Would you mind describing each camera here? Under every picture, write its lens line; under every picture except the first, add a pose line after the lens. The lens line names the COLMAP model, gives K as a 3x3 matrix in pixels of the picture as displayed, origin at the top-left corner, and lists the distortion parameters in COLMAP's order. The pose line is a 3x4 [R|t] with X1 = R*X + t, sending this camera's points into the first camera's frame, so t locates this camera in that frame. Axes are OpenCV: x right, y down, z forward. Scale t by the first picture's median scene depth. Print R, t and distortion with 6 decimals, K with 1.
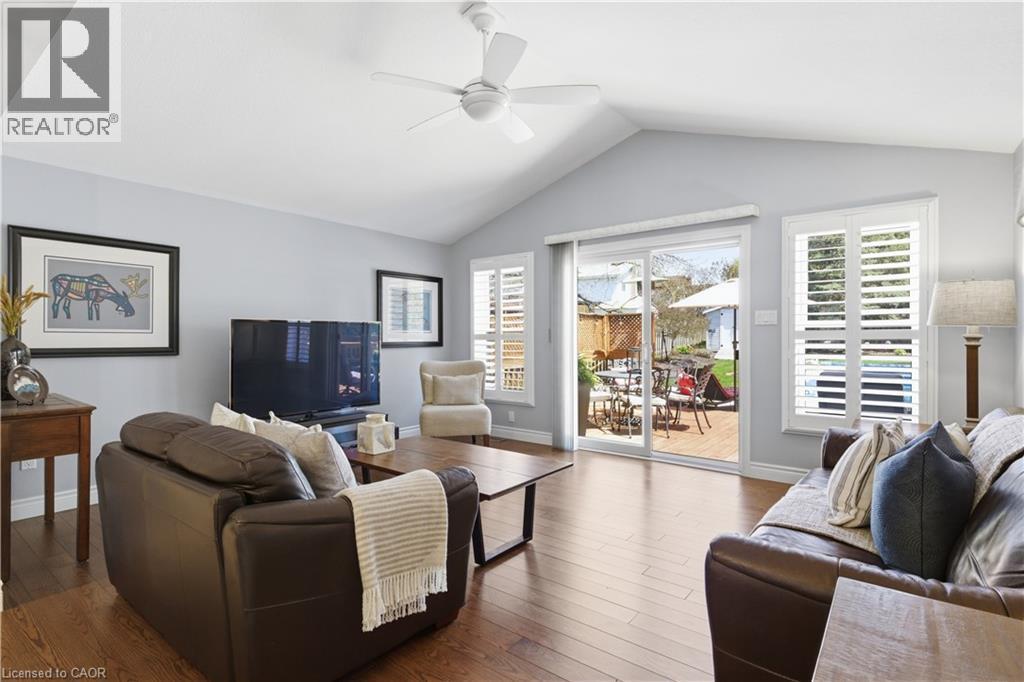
lens RADIAL K [[506.7, 0, 510.7], [0, 506.7, 335.0], [0, 0, 1]] dist [0.014903, -0.001721]
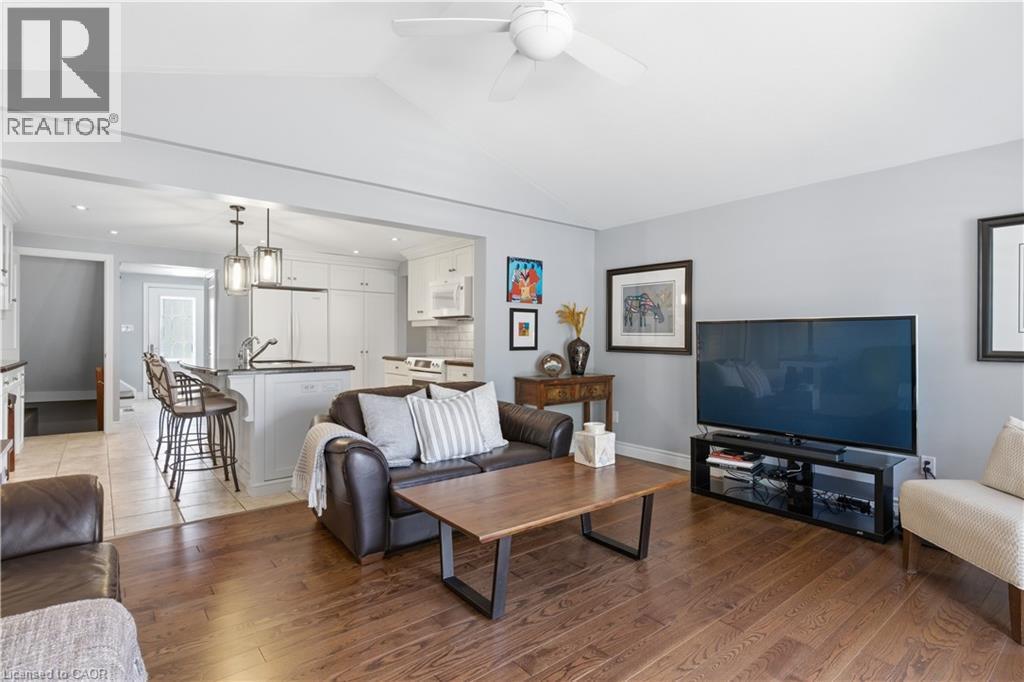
lens RADIAL K [[506.7, 0, 512.4], [0, 506.7, 338.5], [0, 0, 1]] dist [0.014903, -0.001721]
pose [[-0.231896, 0.000279, -0.972741, 0.556896], [-0.004019, 0.999991, 0.001245, 0.003102], [0.972732, 0.004198, -0.231892, 0.906773]]
